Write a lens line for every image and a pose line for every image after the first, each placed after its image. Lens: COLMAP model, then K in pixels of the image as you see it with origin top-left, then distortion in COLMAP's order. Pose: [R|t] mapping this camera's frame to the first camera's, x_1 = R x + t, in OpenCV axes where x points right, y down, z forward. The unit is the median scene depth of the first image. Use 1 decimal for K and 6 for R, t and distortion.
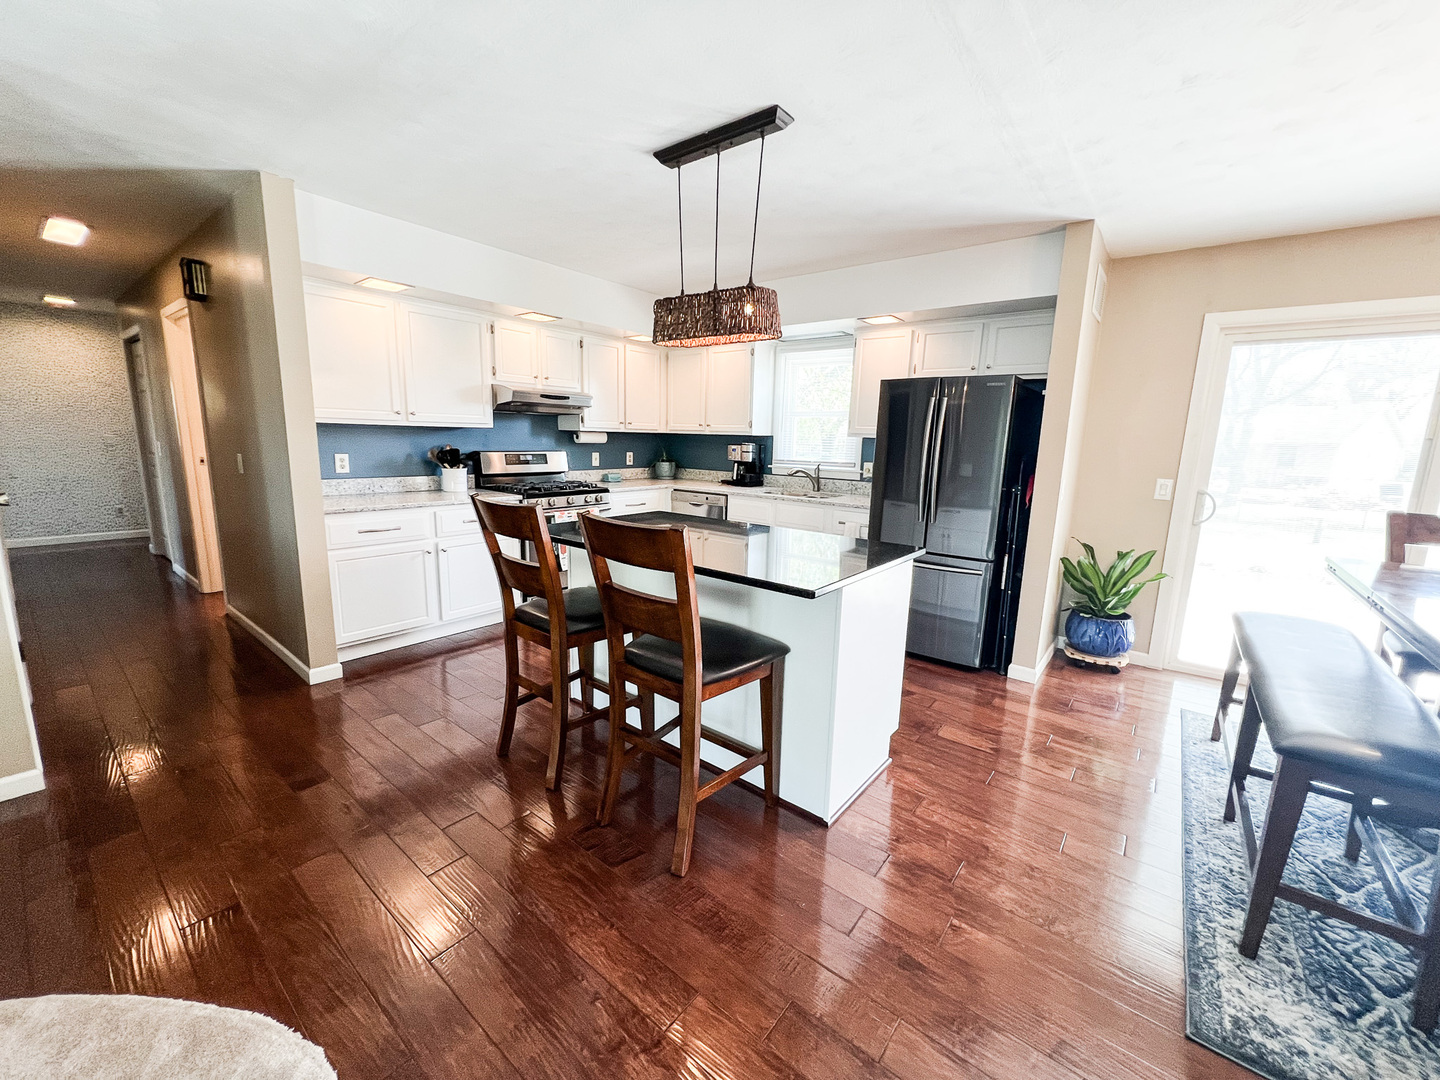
lens RADIAL K [[580.6, 0, 726.2], [0, 580.6, 537.8], [0, 0, 1]] dist [0.010178, -0.000121]
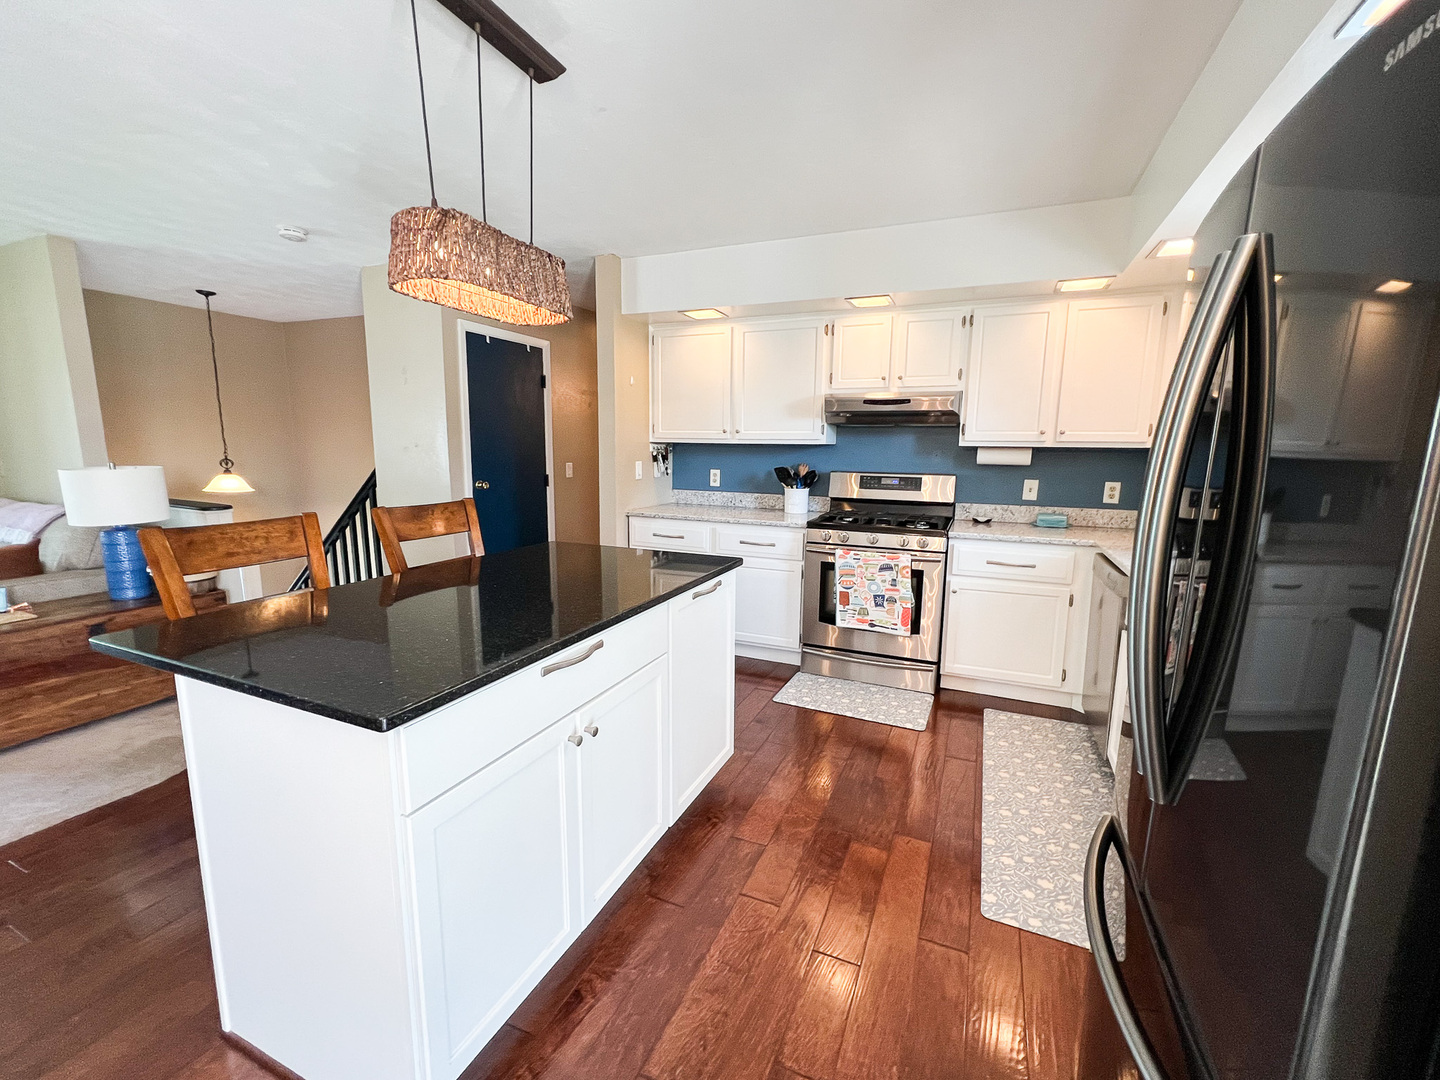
lens RADIAL K [[610.3, 0, 715.2], [0, 610.3, 536.1], [0, 0, 1]] dist [0.009079, -0.000165]
pose [[0.252890, 0.126693, -0.959164, 0.474082], [-0.171429, 0.981570, 0.084454, -0.111203], [0.952186, 0.143071, 0.269948, 0.662055]]
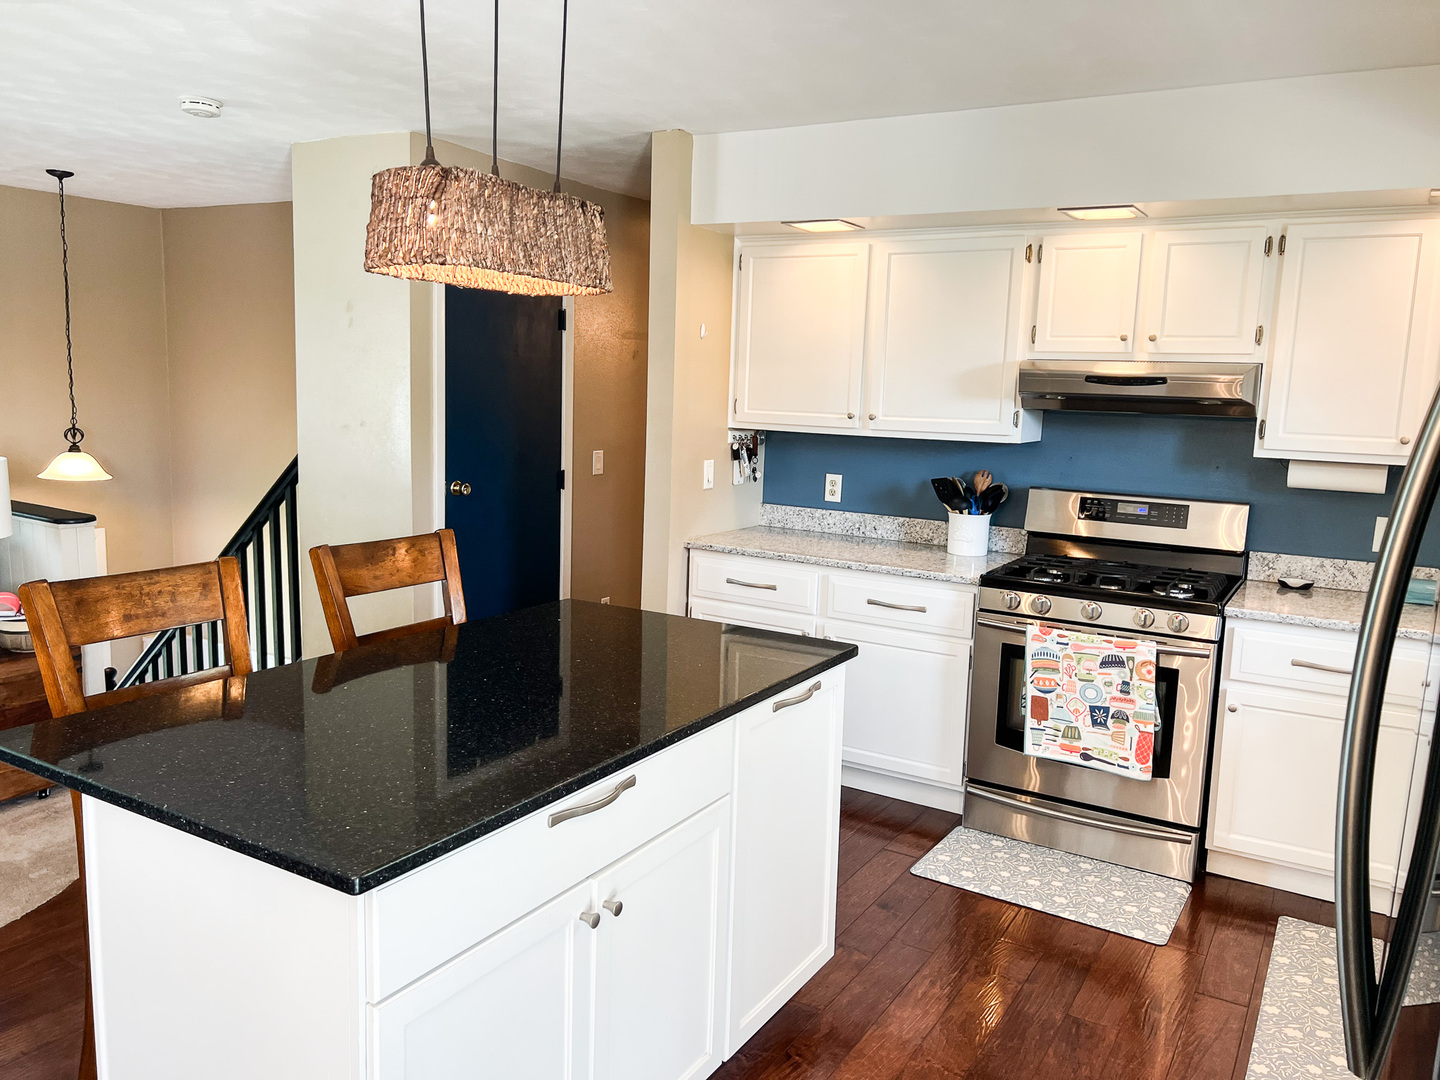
lens RADIAL K [[1087.9, 0, 721.2], [0, 1087.9, 531.8], [0, 0, 1]] dist [0.085786, -0.113107]
pose [[0.134513, 0.116684, -0.984018, 0.559611], [-0.199929, 0.975816, 0.088382, -0.156195], [0.970533, 0.184845, 0.154589, 0.650706]]
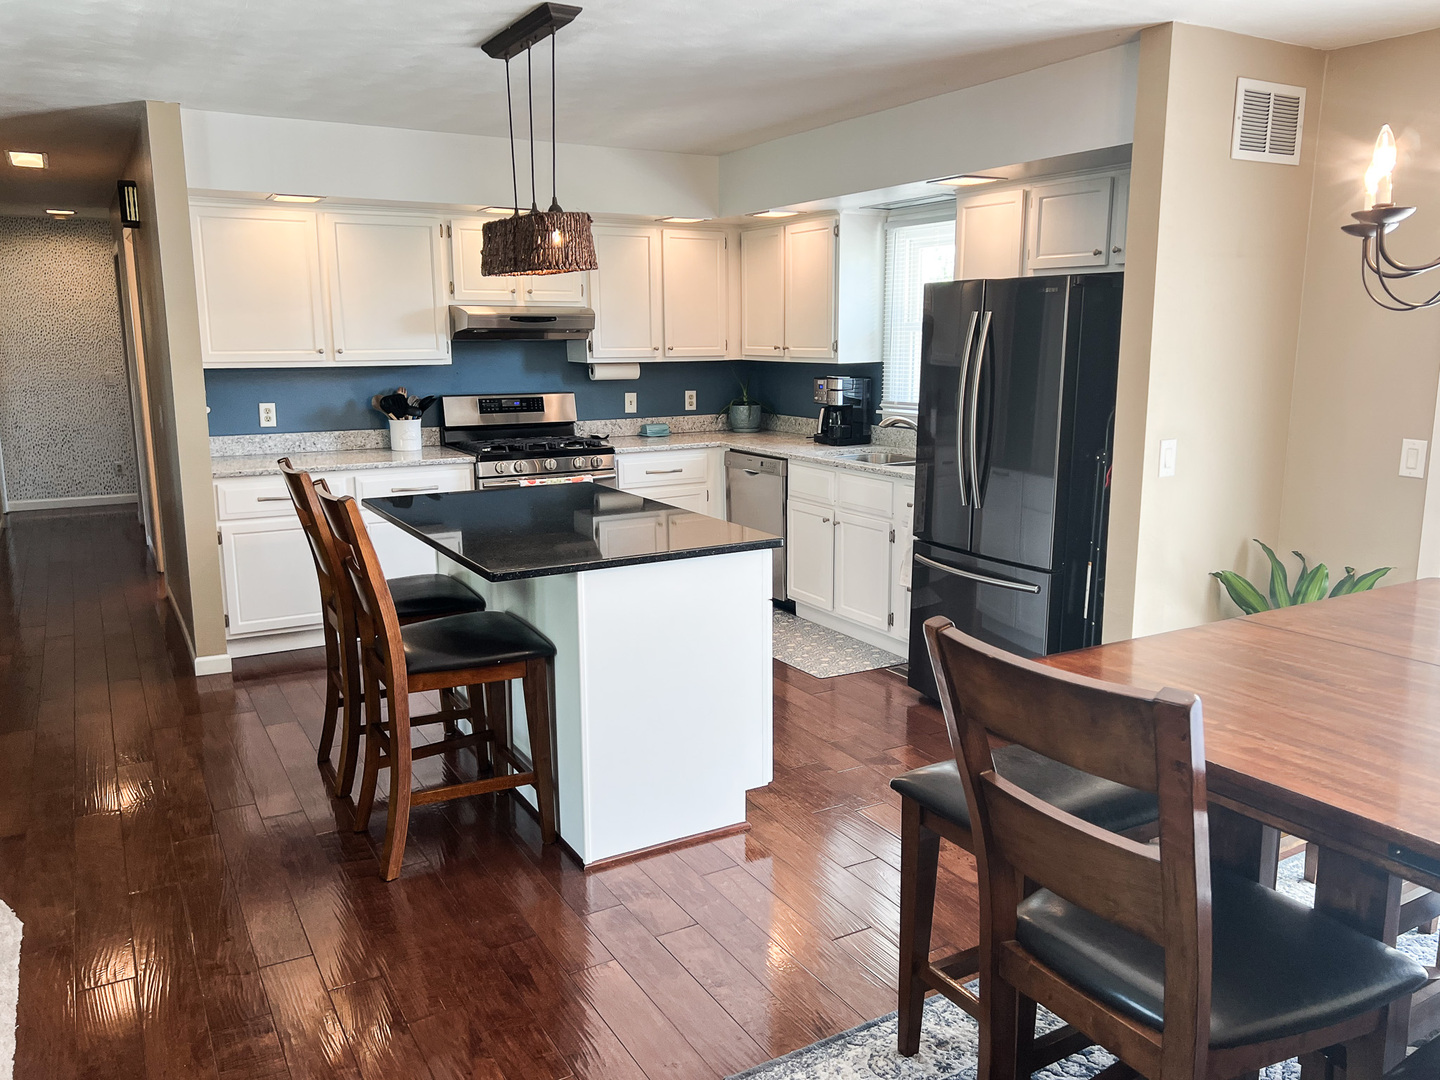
lens RADIAL K [[1130.3, 0, 742.7], [0, 1130.3, 532.9], [0, 0, 1]] dist [0.117036, -0.131558]
pose [[0.931772, 0.033800, -0.361467, 0.505879], [-0.033784, 0.999409, 0.006366, 0.002610], [0.361468, 0.006280, 0.932363, -0.229822]]
